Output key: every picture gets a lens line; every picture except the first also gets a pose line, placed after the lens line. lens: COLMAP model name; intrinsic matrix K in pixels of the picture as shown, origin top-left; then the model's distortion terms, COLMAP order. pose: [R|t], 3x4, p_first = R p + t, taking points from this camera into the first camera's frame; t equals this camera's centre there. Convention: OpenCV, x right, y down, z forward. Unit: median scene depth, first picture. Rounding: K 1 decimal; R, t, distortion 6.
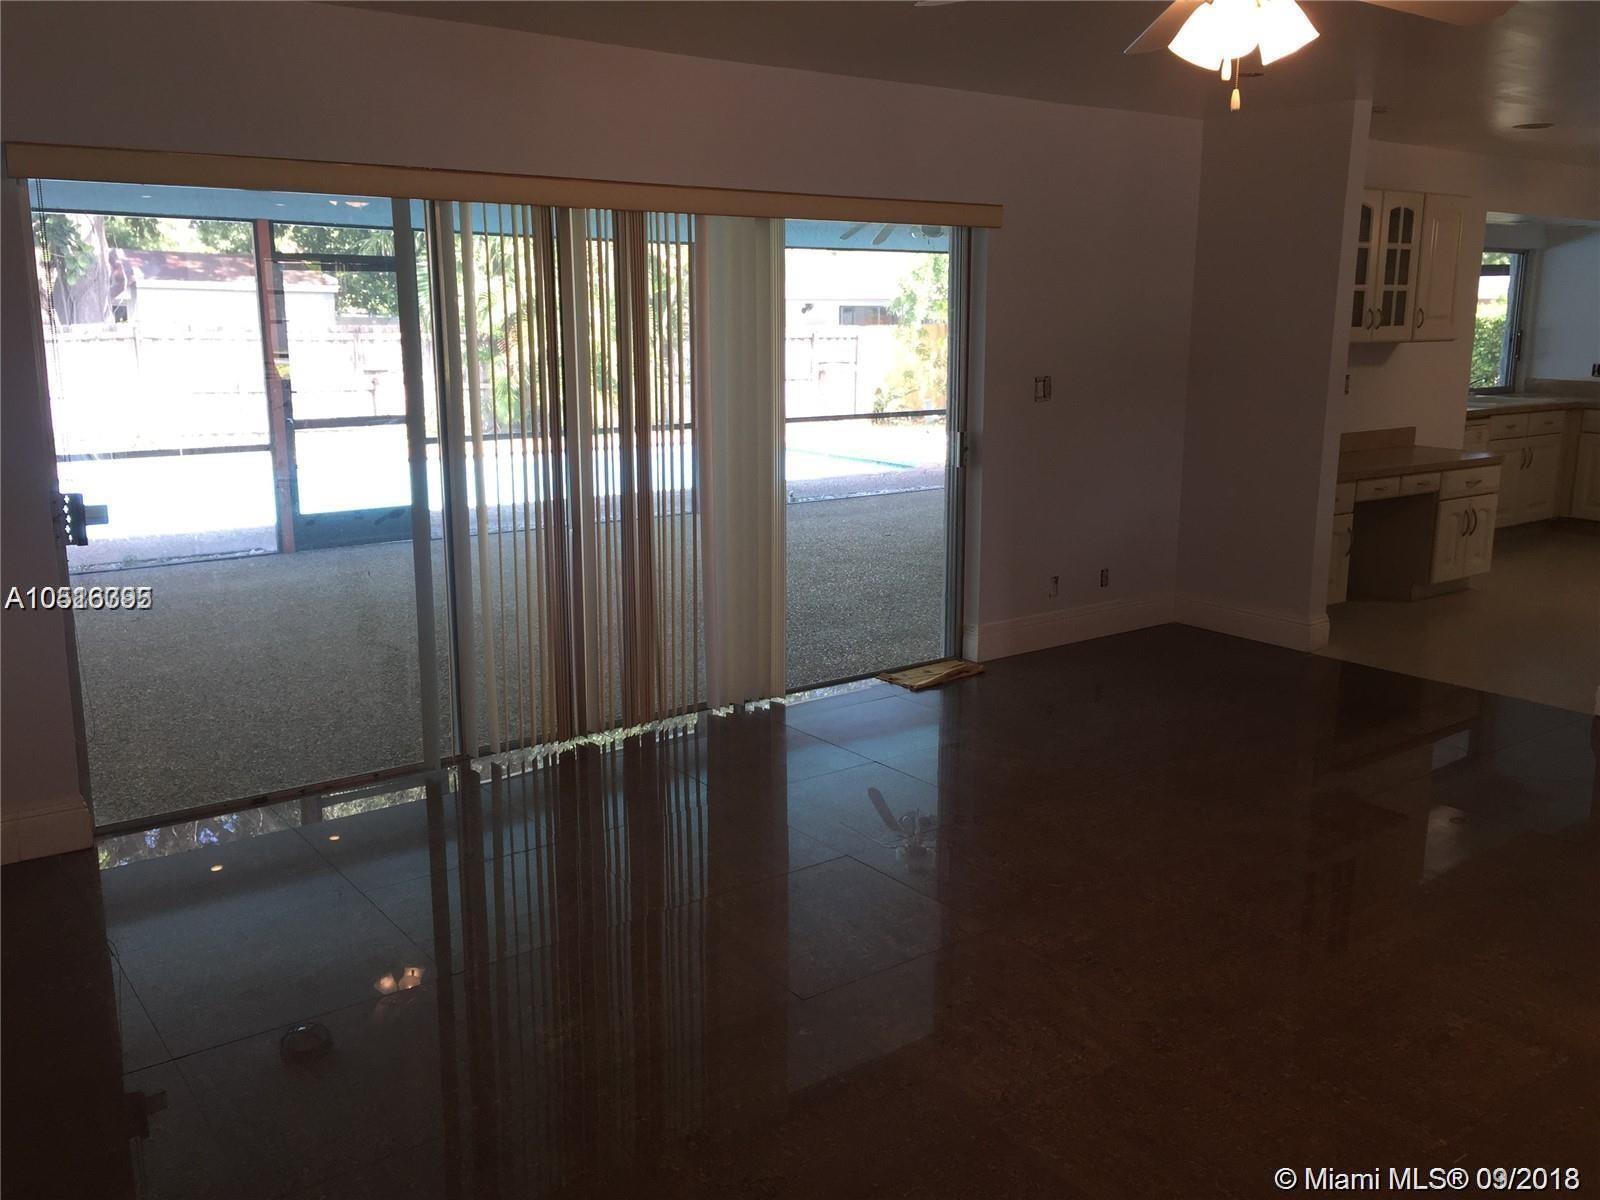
lens RADIAL K [[1389.4, 0, 799.6], [0, 1389.4, 588.4], [0, 0, 1]] dist [0.086802, -0.088925]
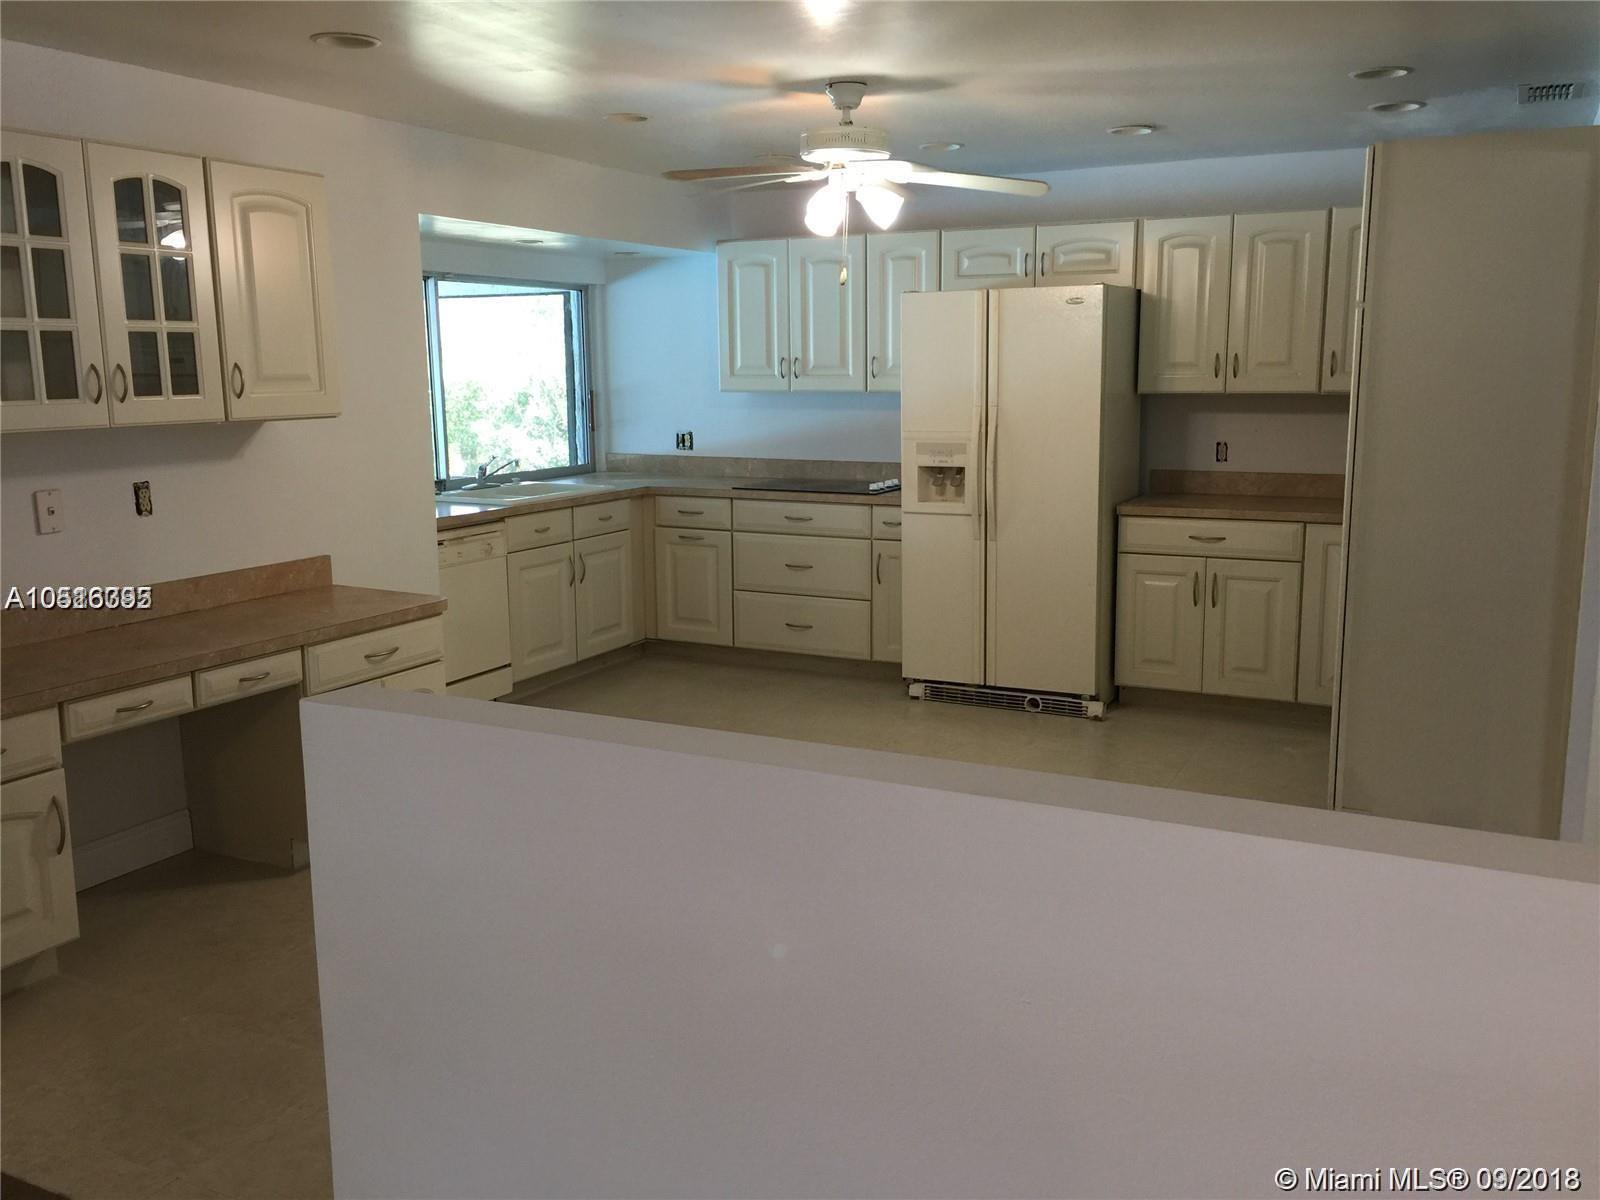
lens RADIAL K [[1389.4, 0, 812.1], [0, 1389.4, 594.2], [0, 0, 1]] dist [0.086802, -0.088925]
pose [[0.894071, -0.083255, 0.440120, 0.356291], [0.096050, 0.995353, -0.006832, -0.073572], [-0.437506, 0.048382, 0.897913, 0.362748]]
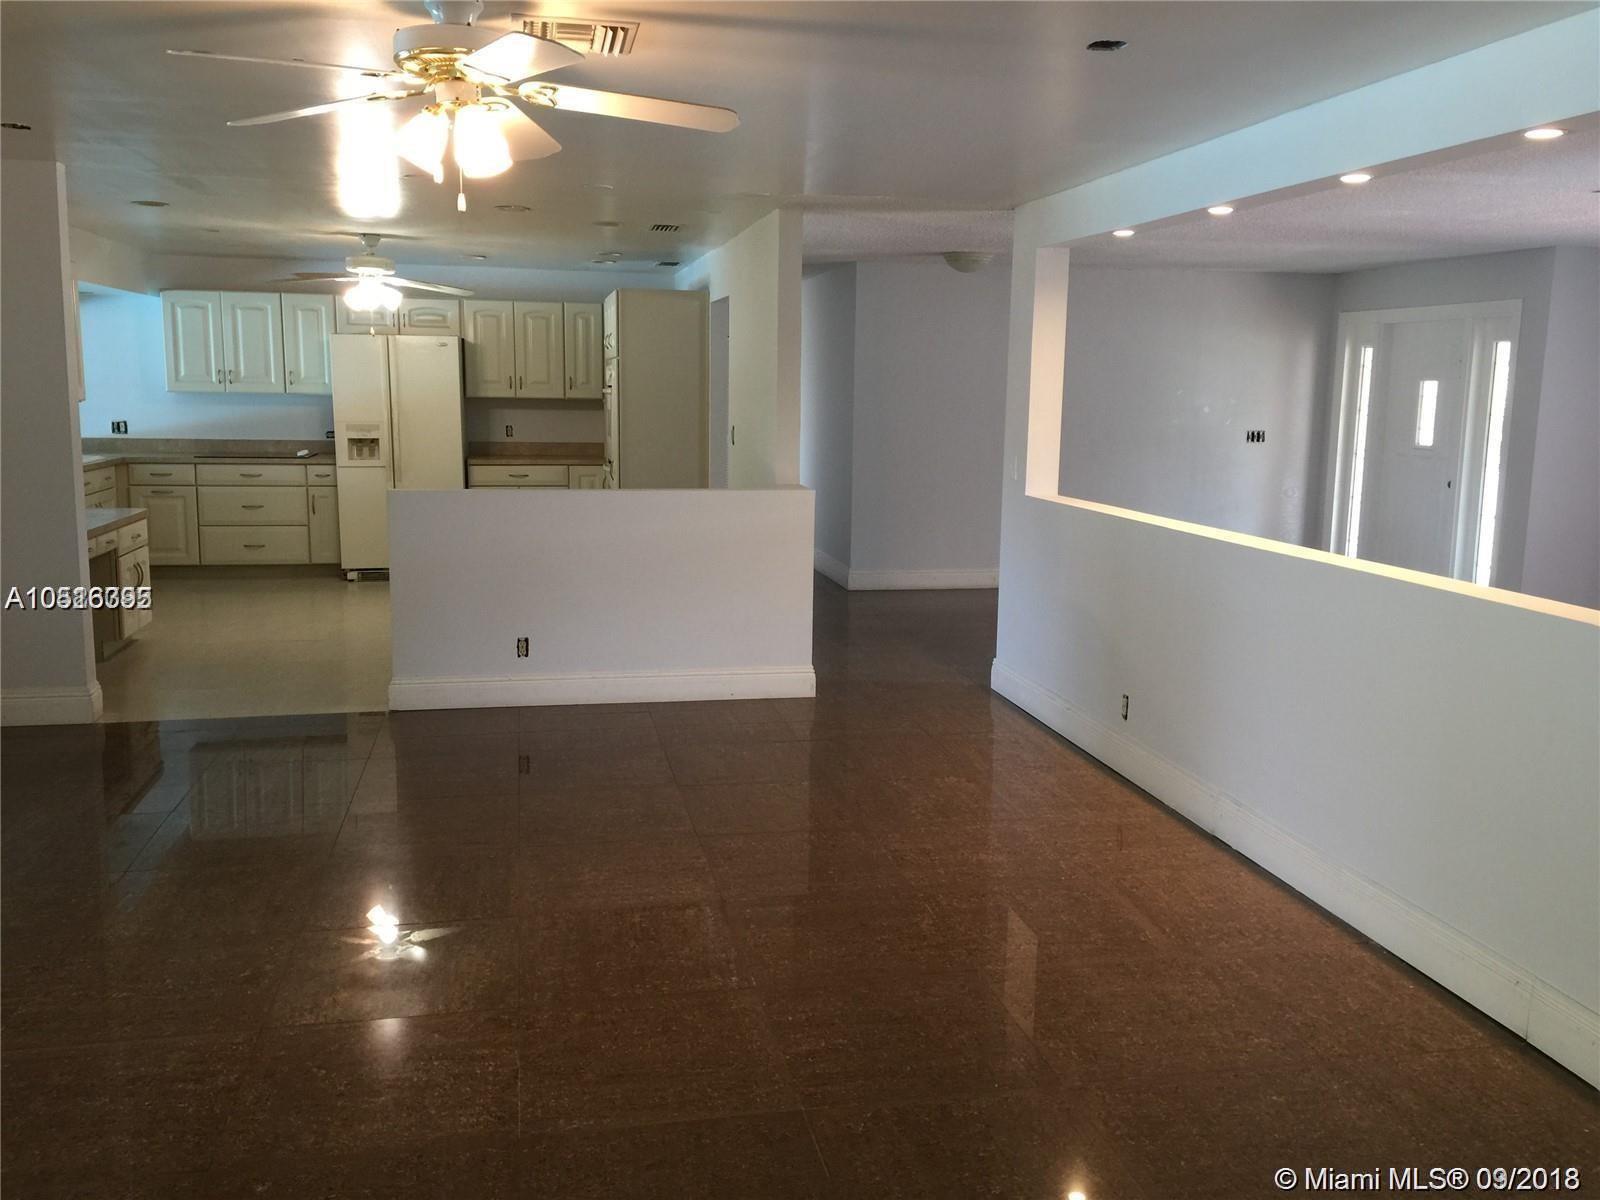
lens RADIAL K [[1389.4, 0, 810.2], [0, 1389.4, 586.5], [0, 0, 1]] dist [0.086802, -0.088925]
pose [[0.423134, -0.128968, 0.896842, -0.233177], [0.164012, 0.984369, 0.064174, -0.023232], [-0.891099, 0.119939, 0.437672, 0.102101]]
